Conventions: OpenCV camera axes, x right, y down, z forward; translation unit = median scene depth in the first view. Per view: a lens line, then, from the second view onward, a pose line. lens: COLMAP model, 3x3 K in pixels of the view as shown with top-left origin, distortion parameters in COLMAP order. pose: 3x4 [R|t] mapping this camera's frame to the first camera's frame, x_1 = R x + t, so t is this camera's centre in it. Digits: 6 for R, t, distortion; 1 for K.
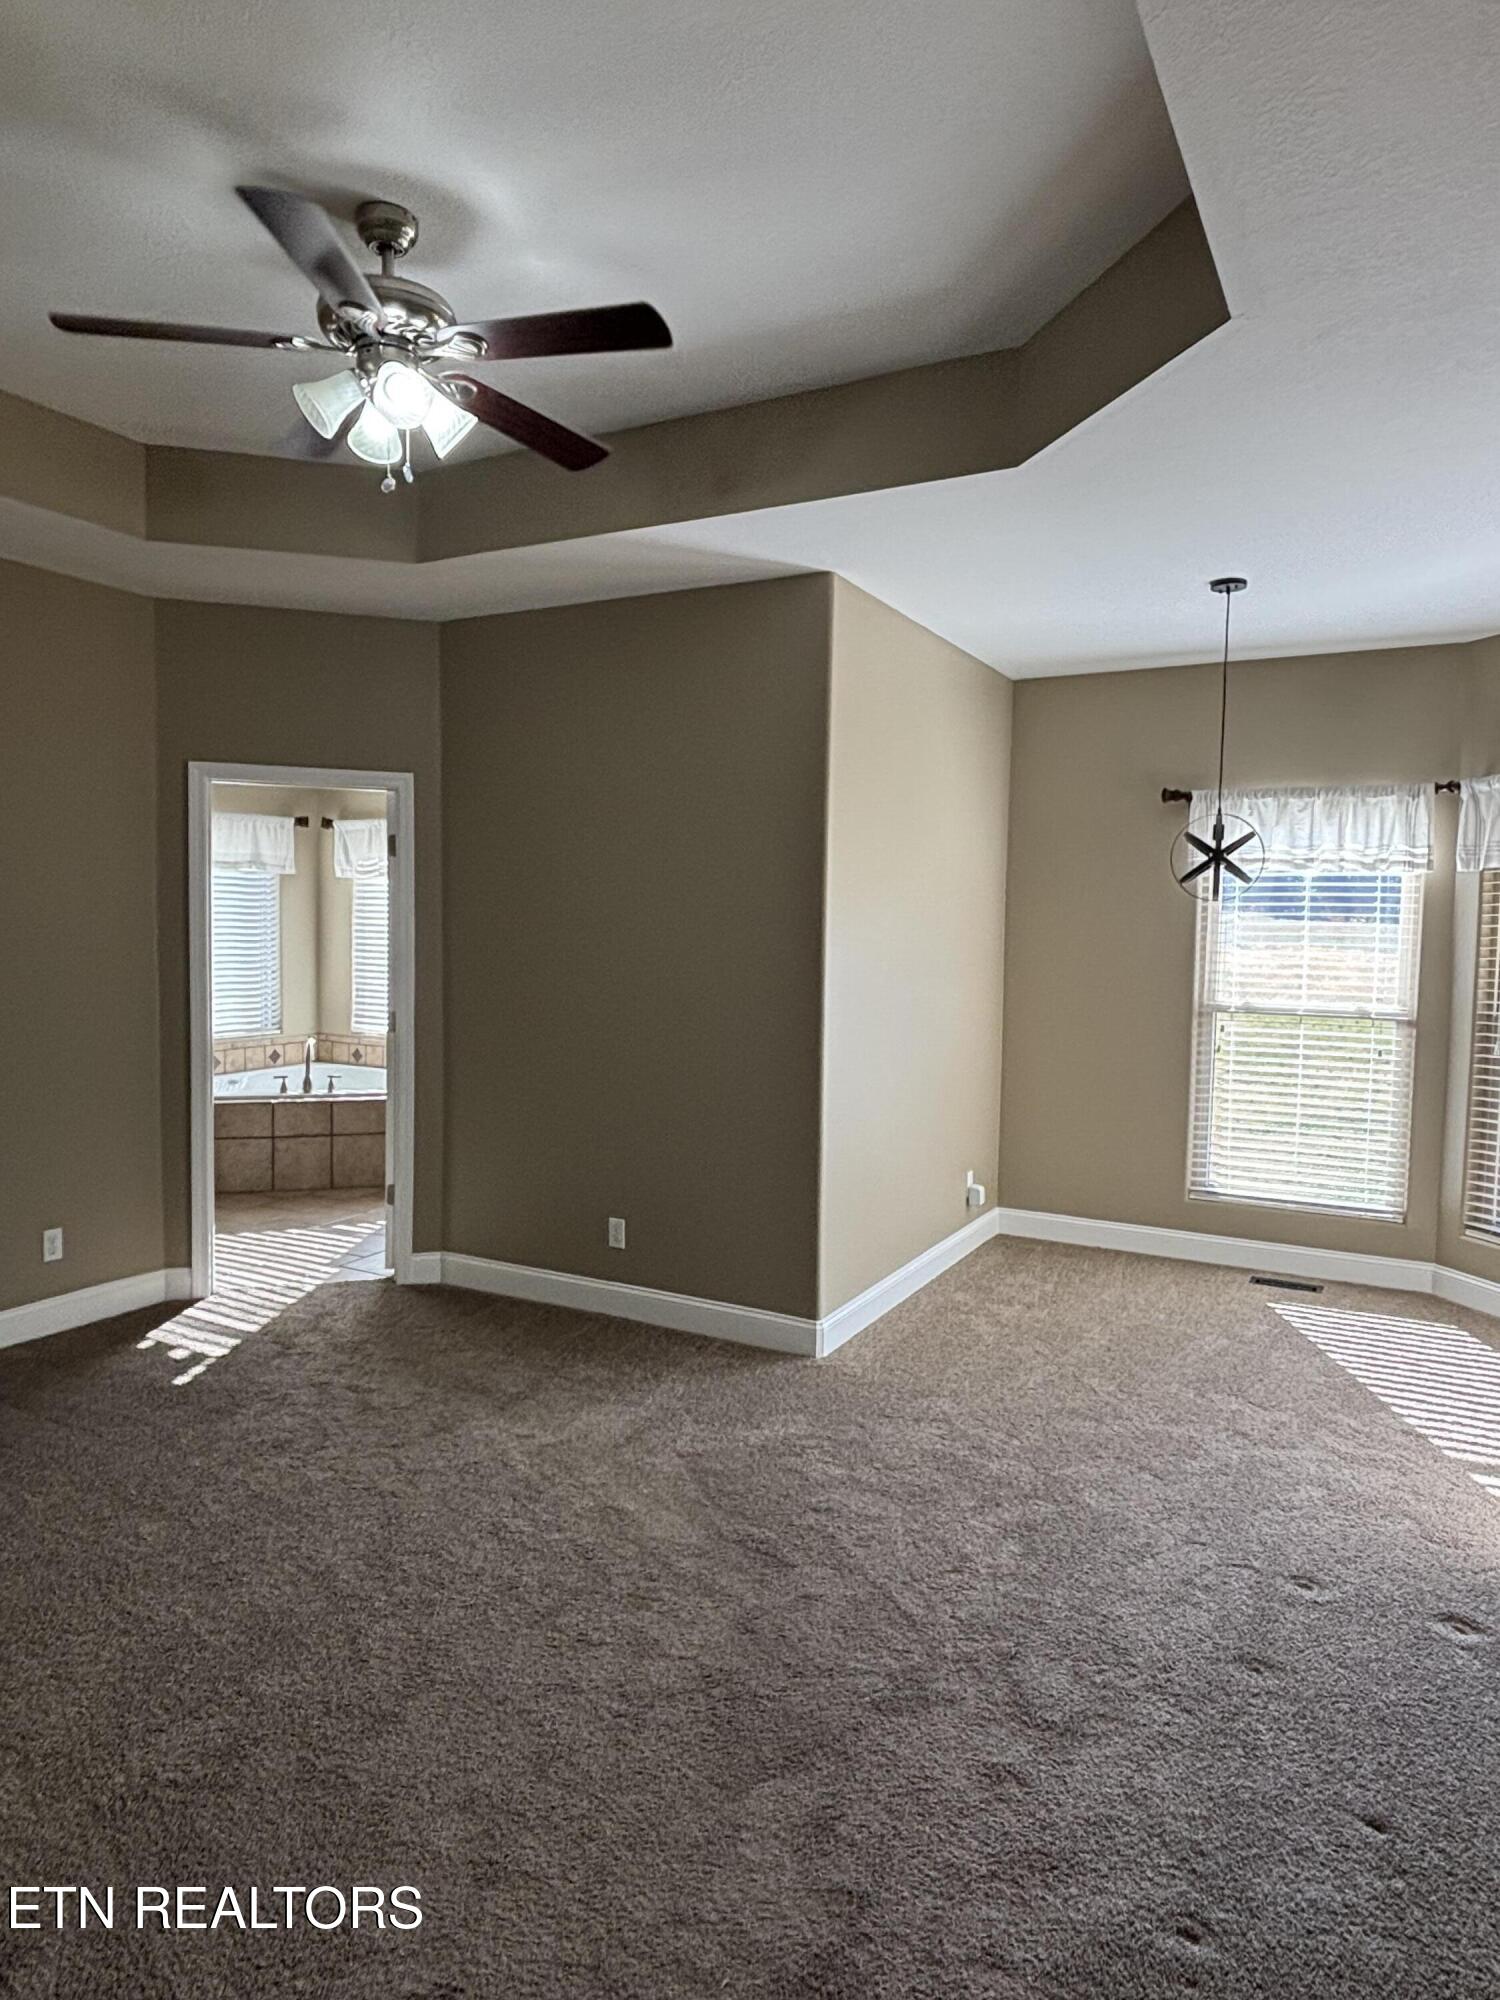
lens RADIAL K [[1208.1, 0, 750.0], [0, 1208.1, 1000.0], [0, 0, 1]] dist [0.007721, -0.000736]
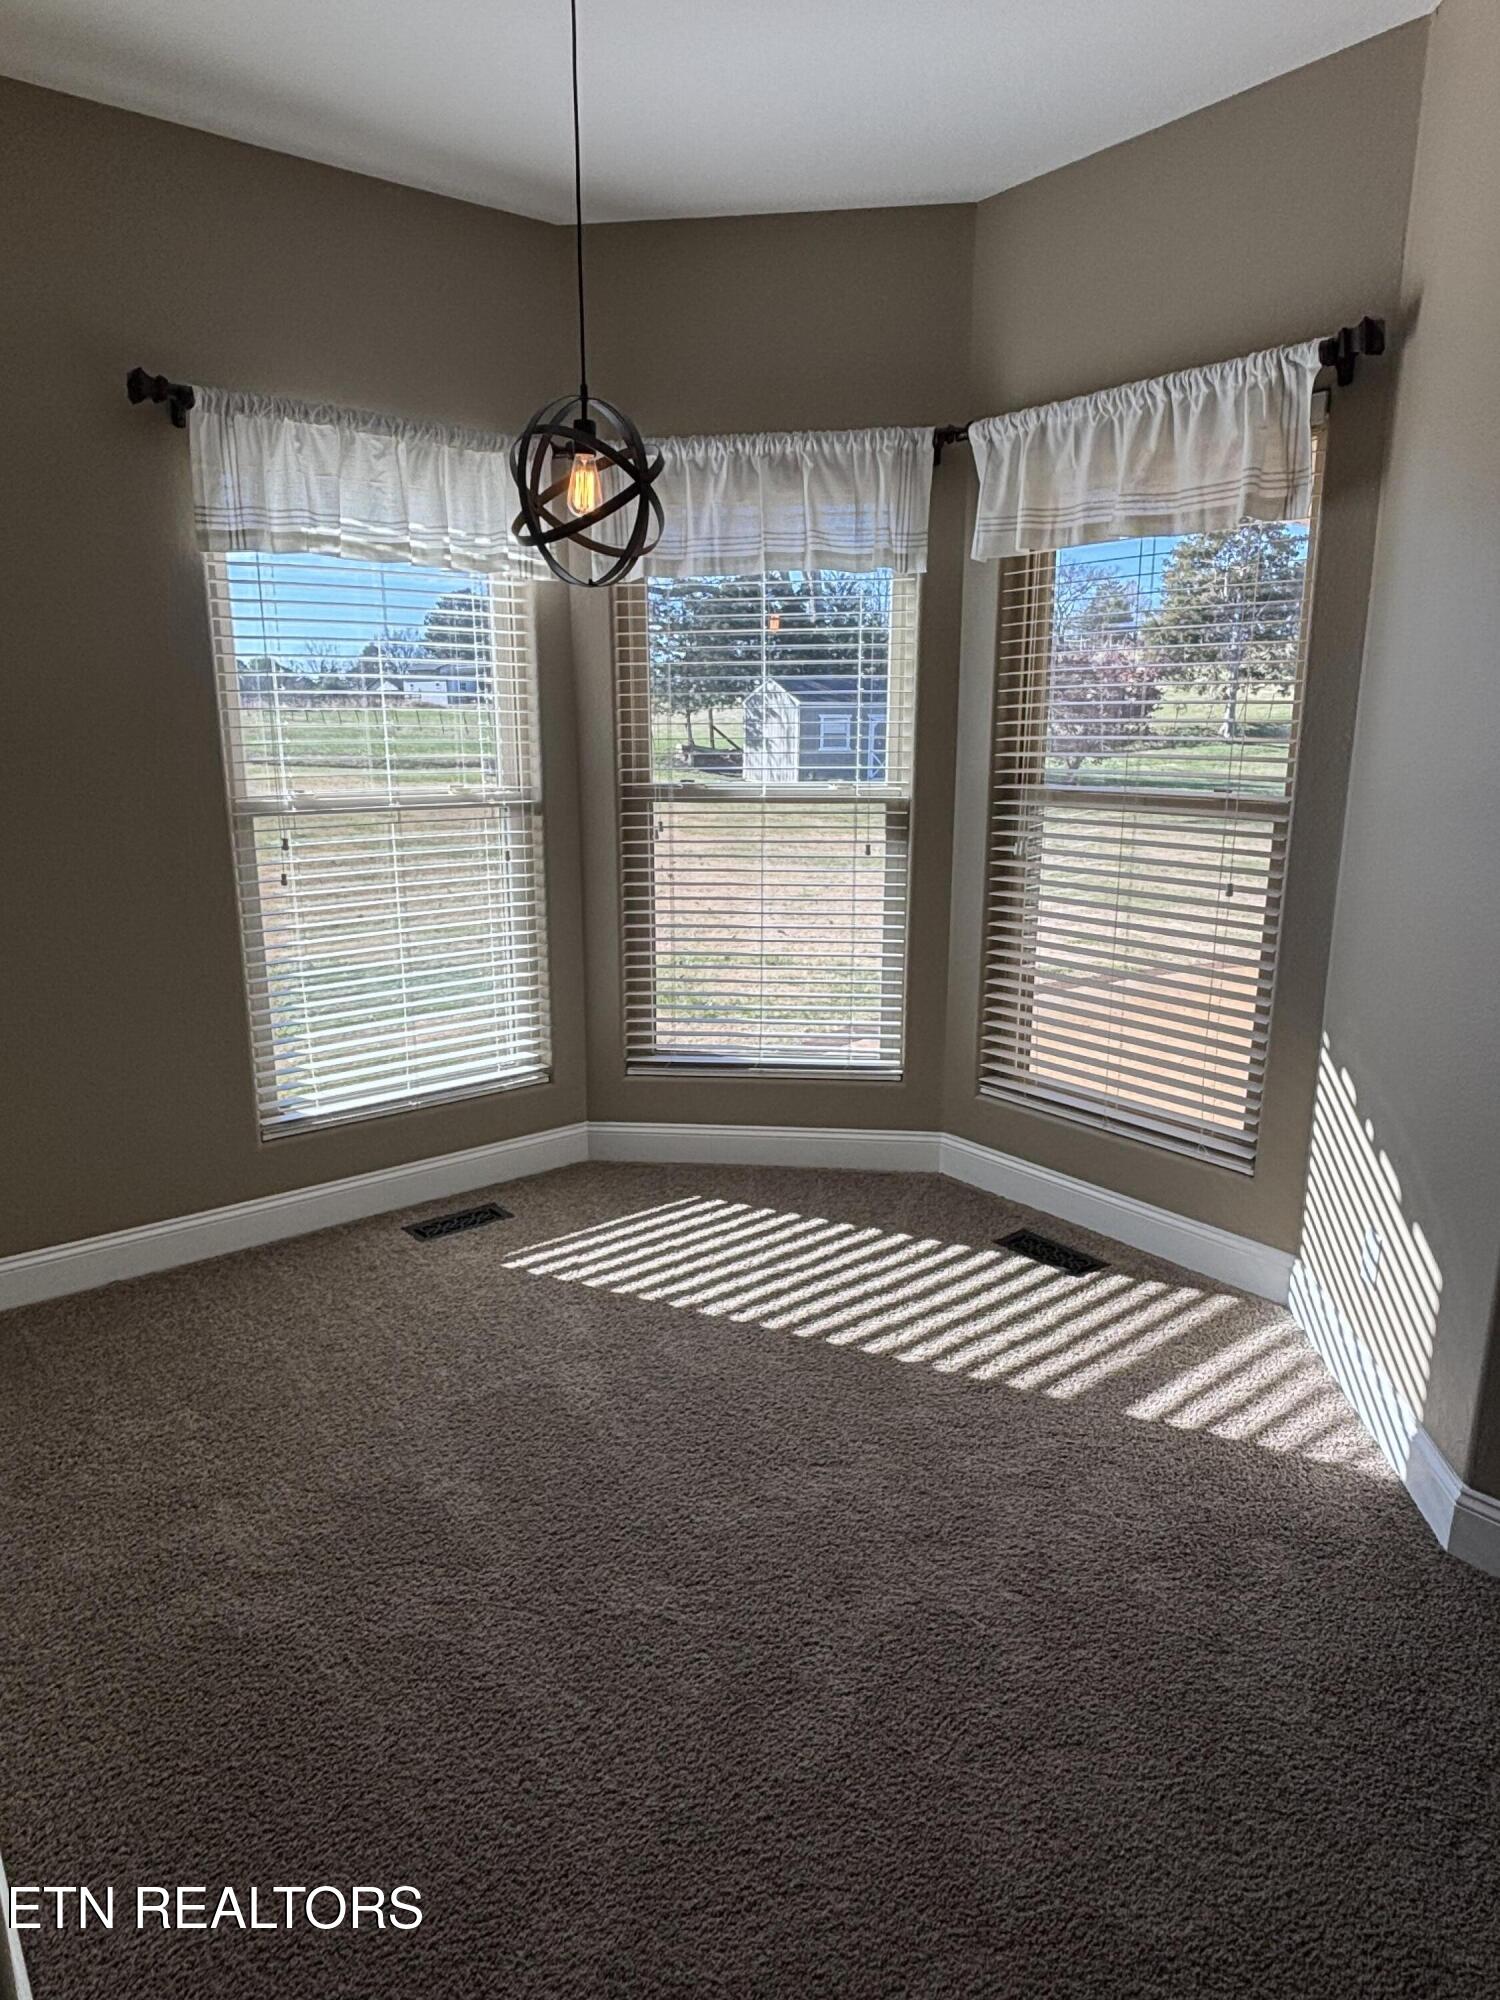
lens RADIAL K [[1208.1, 0, 750.0], [0, 1208.1, 1000.0], [0, 0, 1]] dist [0.007721, -0.000736]
pose [[0.389266, -0.220936, 0.894237, -0.067833], [0.062689, 0.974912, 0.213579, -0.015718], [-0.918990, -0.027080, 0.393351, 0.681303]]
